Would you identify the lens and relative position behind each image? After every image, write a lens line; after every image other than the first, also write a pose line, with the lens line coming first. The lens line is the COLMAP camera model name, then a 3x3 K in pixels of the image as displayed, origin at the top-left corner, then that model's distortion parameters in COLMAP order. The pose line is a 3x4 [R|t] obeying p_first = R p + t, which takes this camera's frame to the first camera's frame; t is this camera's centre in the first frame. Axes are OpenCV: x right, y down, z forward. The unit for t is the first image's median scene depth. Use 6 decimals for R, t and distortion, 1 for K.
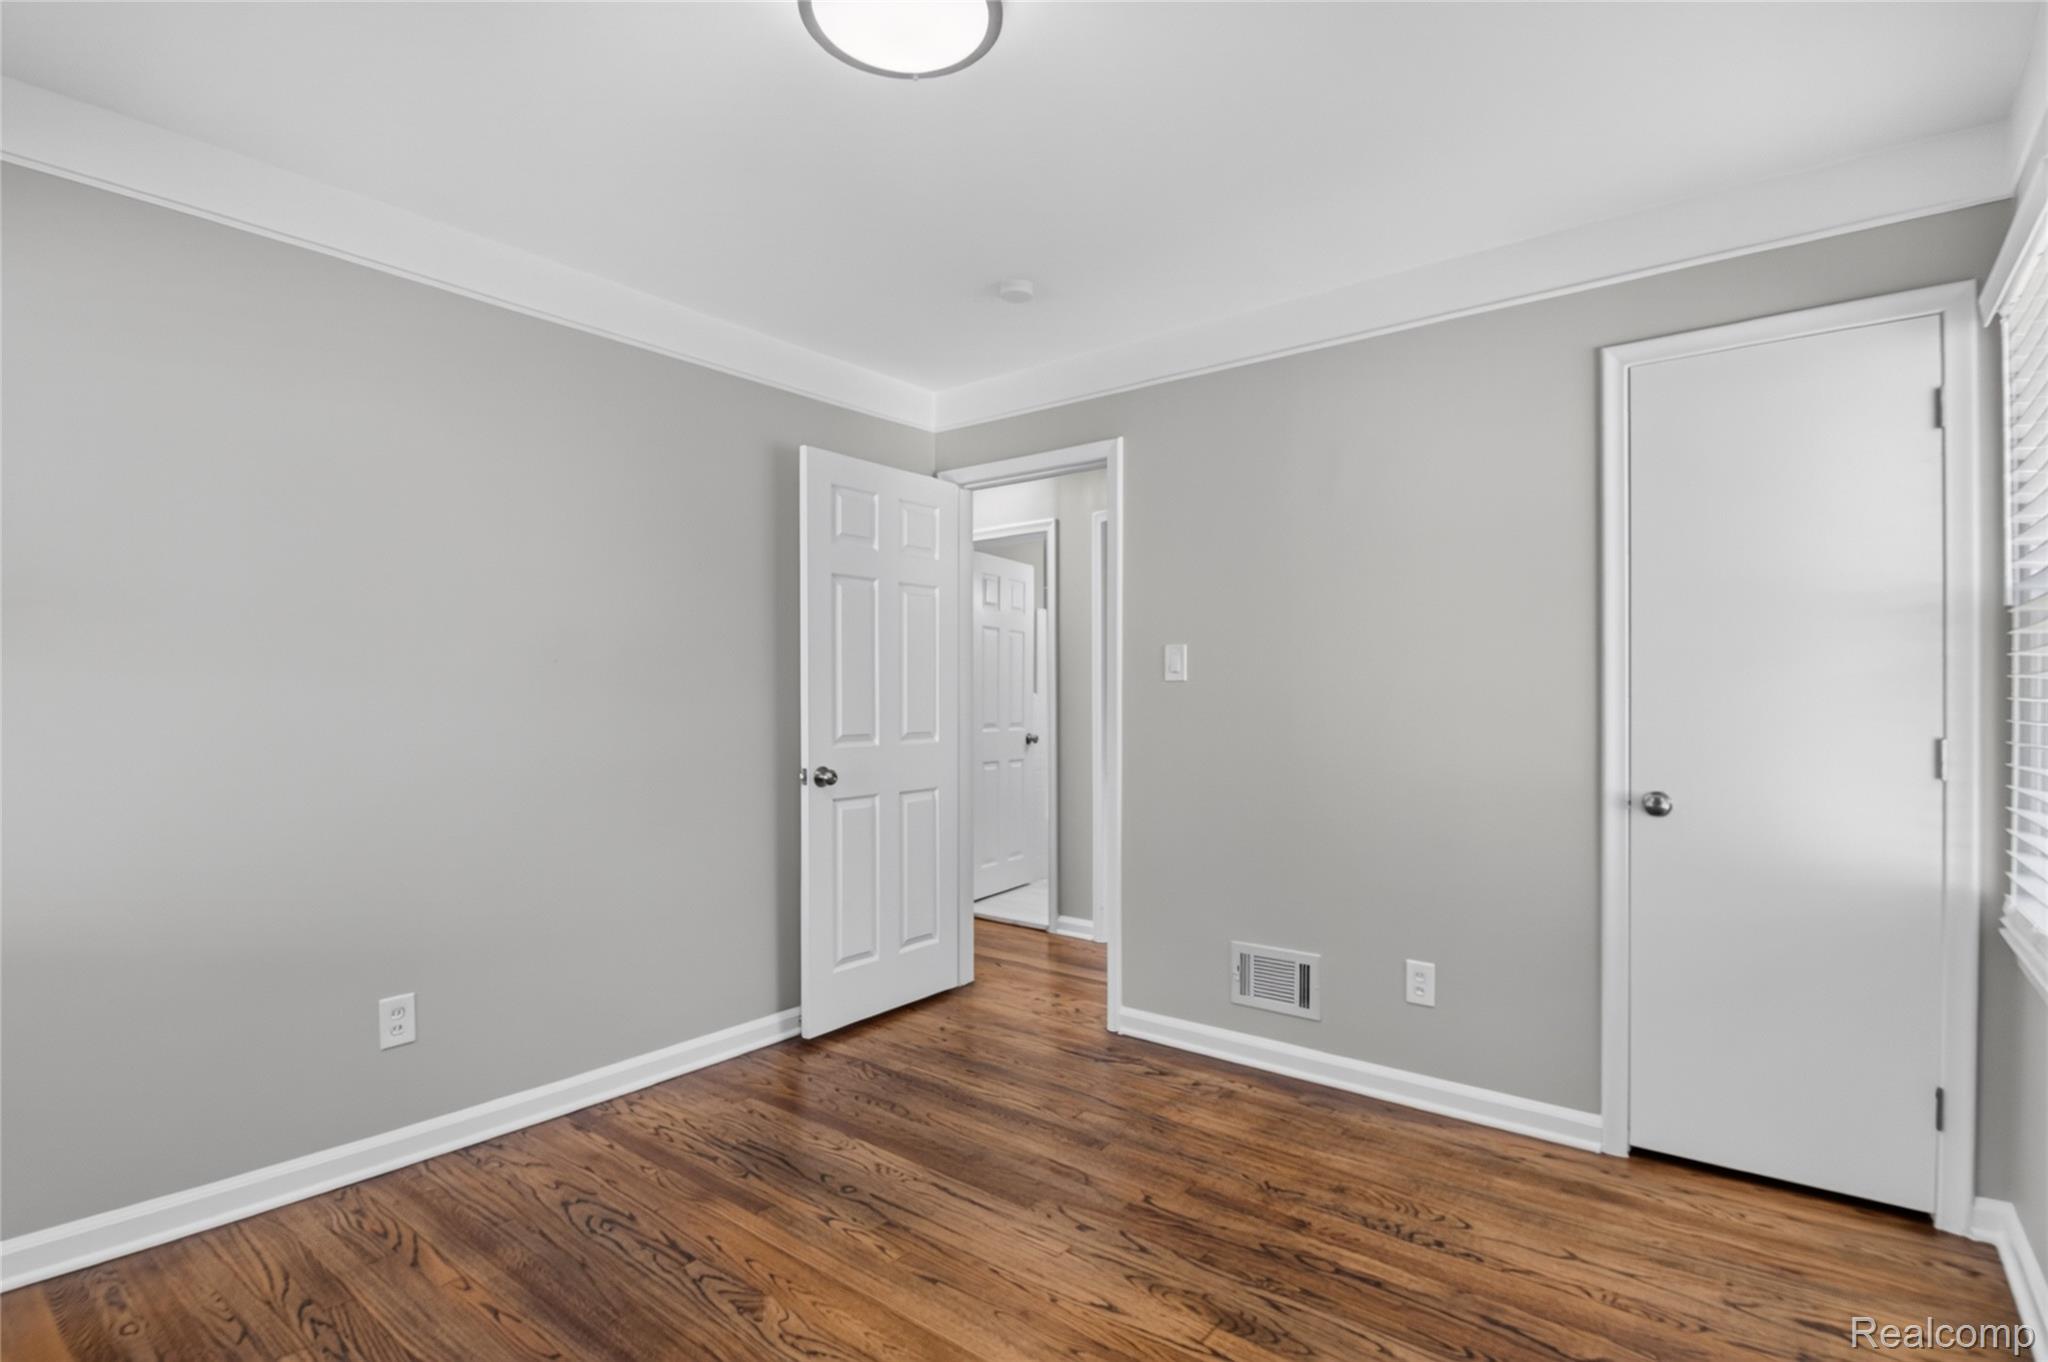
lens RADIAL K [[985.8, 0, 1043.5], [0, 985.8, 689.3], [0, 0, 1]] dist [-0.004553, -0.003400]
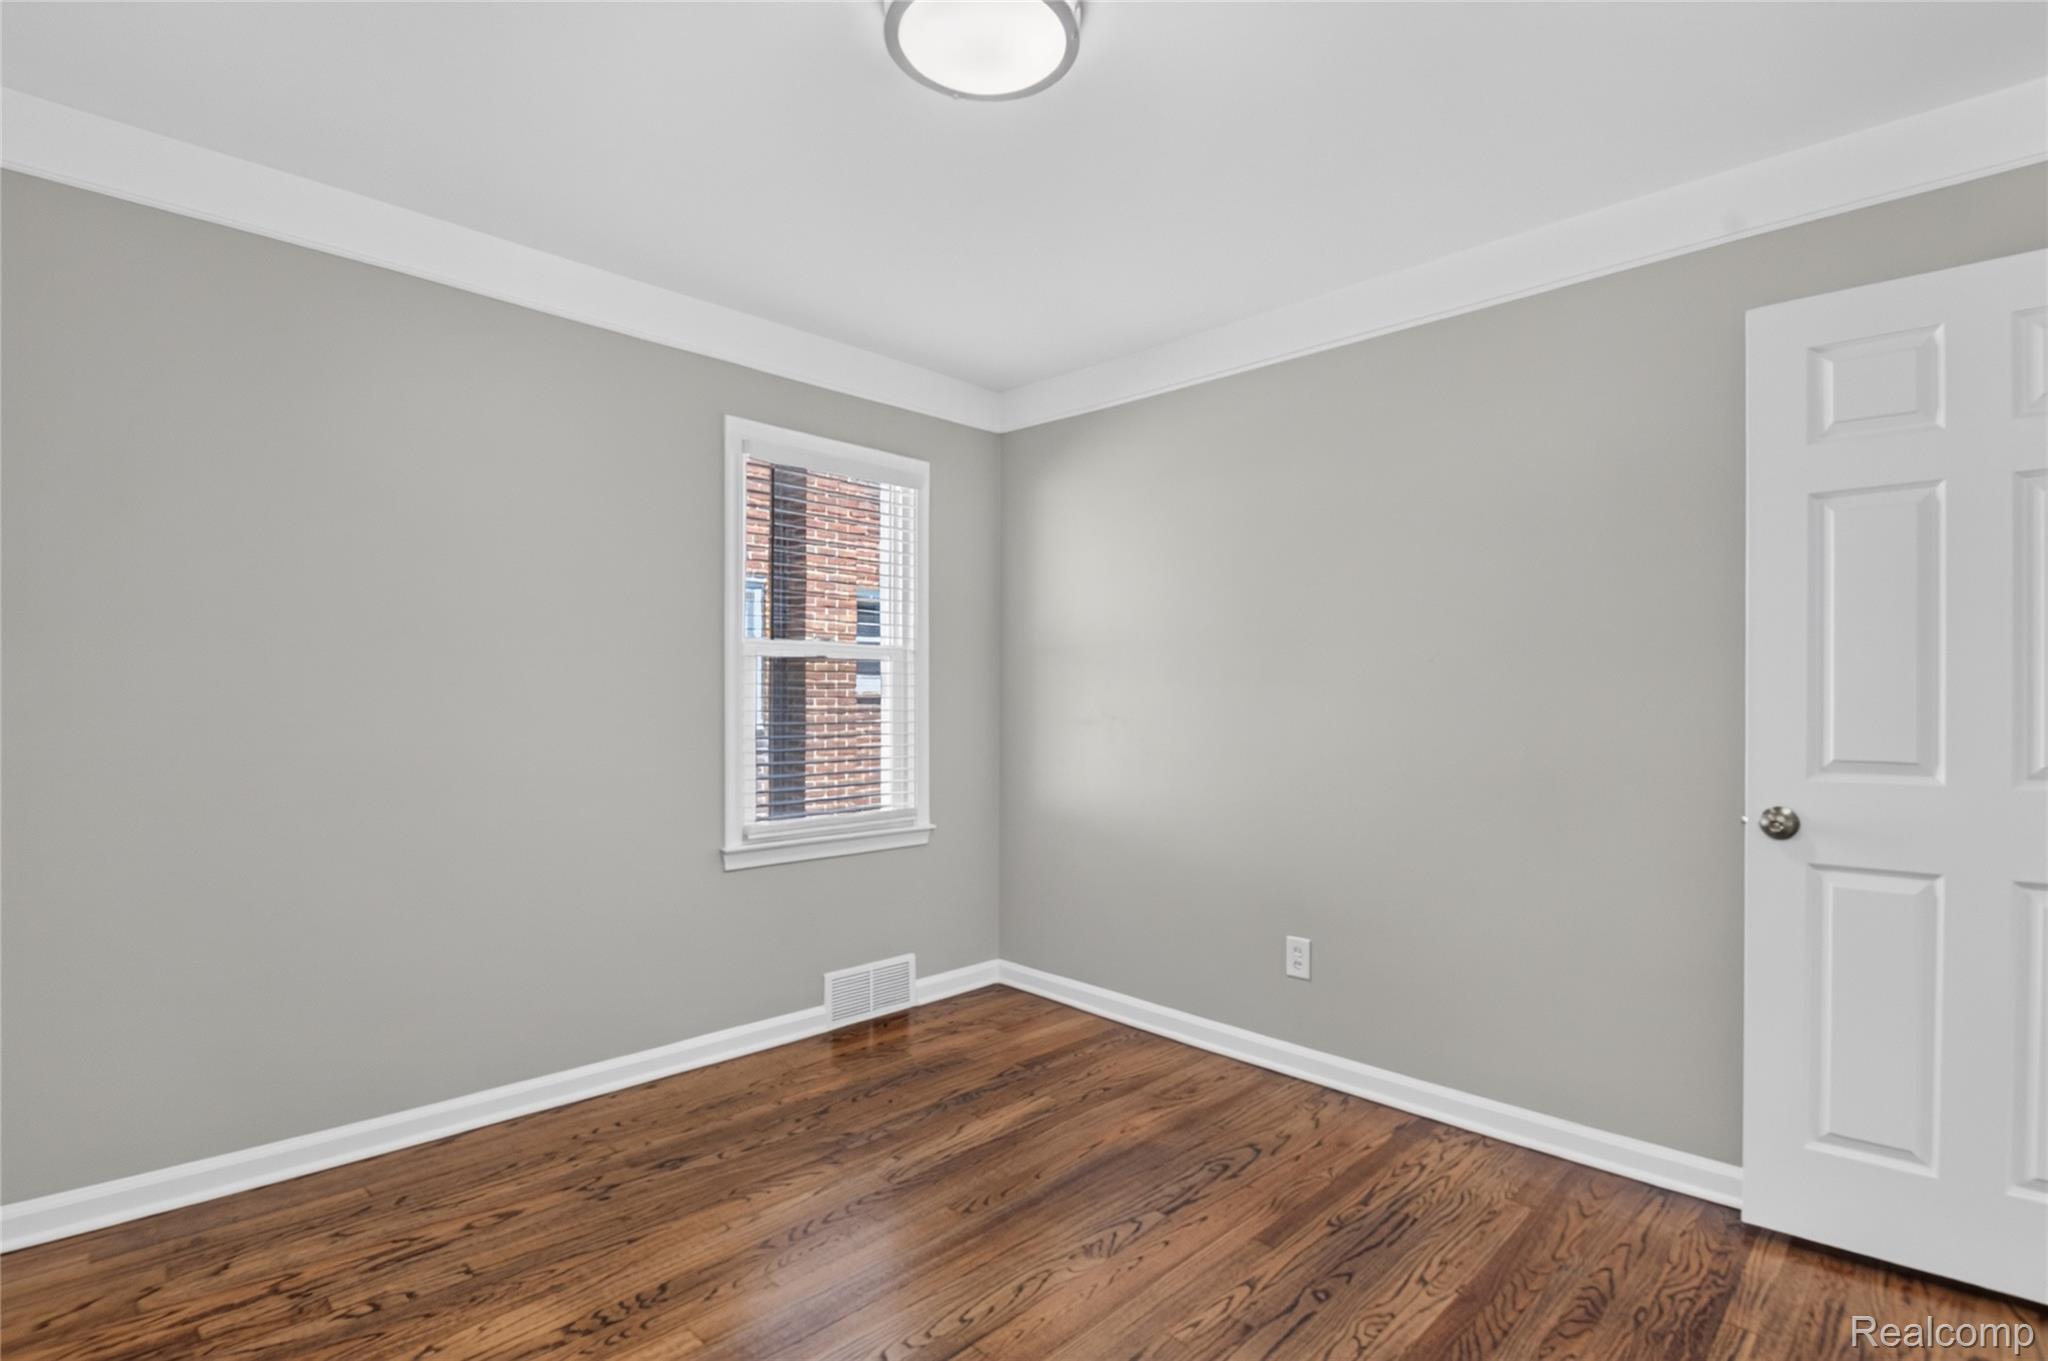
lens RADIAL K [[985.8, 0, 1040.0], [0, 985.8, 688.6], [0, 0, 1]] dist [-0.004553, -0.003400]
pose [[-0.112373, -0.009583, -0.993620, 0.597031], [0.004695, 0.999937, -0.010175, 0.009669], [0.993655, -0.005808, -0.112321, 0.795994]]
